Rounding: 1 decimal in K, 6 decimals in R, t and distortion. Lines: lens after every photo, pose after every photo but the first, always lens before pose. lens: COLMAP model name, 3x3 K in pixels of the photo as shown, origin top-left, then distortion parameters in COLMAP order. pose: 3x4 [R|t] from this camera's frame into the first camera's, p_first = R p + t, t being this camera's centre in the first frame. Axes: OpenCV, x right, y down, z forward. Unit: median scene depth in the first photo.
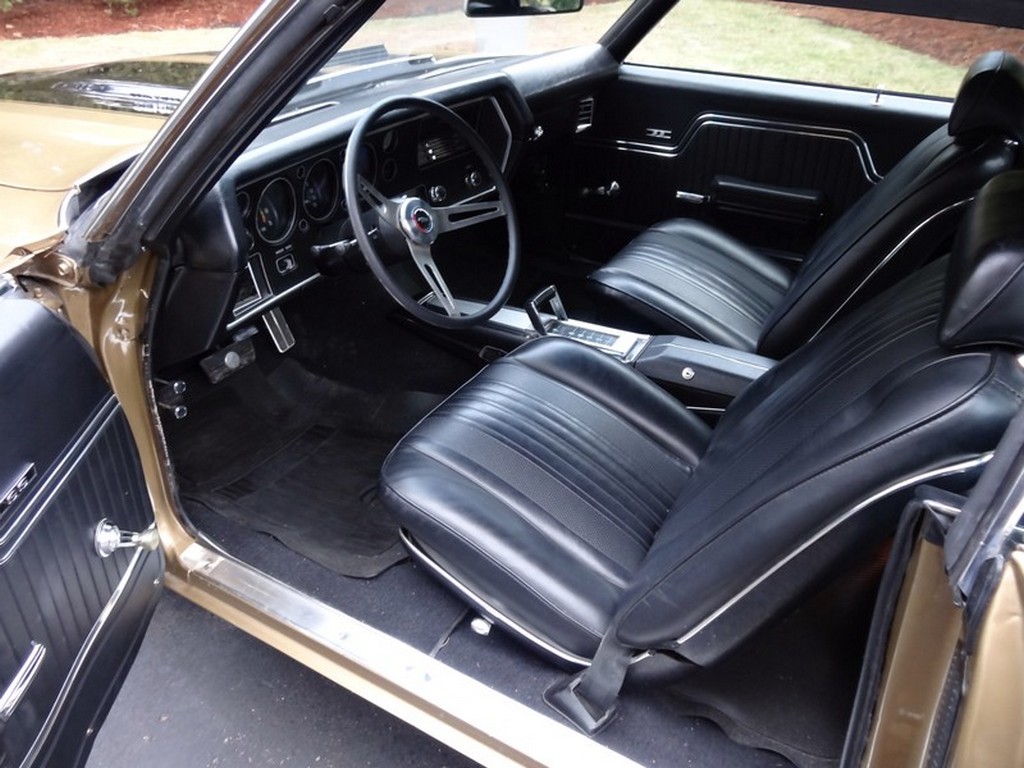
lens RADIAL K [[751.6, 0, 512.0], [0, 751.6, 384.0], [0, 0, 1]] dist [0.005569, -0.010291]
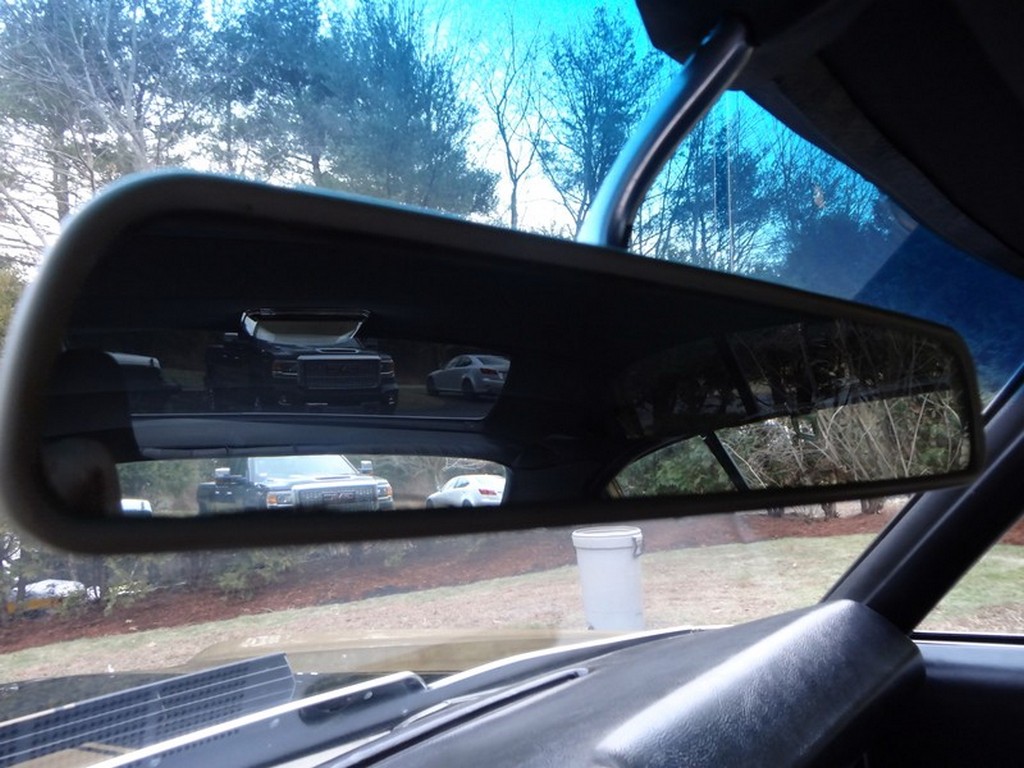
lens RADIAL K [[770.2, 0, 505.9], [0, 770.2, 382.1], [0, 0, 1]] dist [0.012767, -0.002656]
pose [[0.984428, -0.122630, -0.125950, 0.000018], [0.013253, 0.766223, -0.642439, -0.048093], [0.175288, 0.630765, 0.755916, 0.101032]]
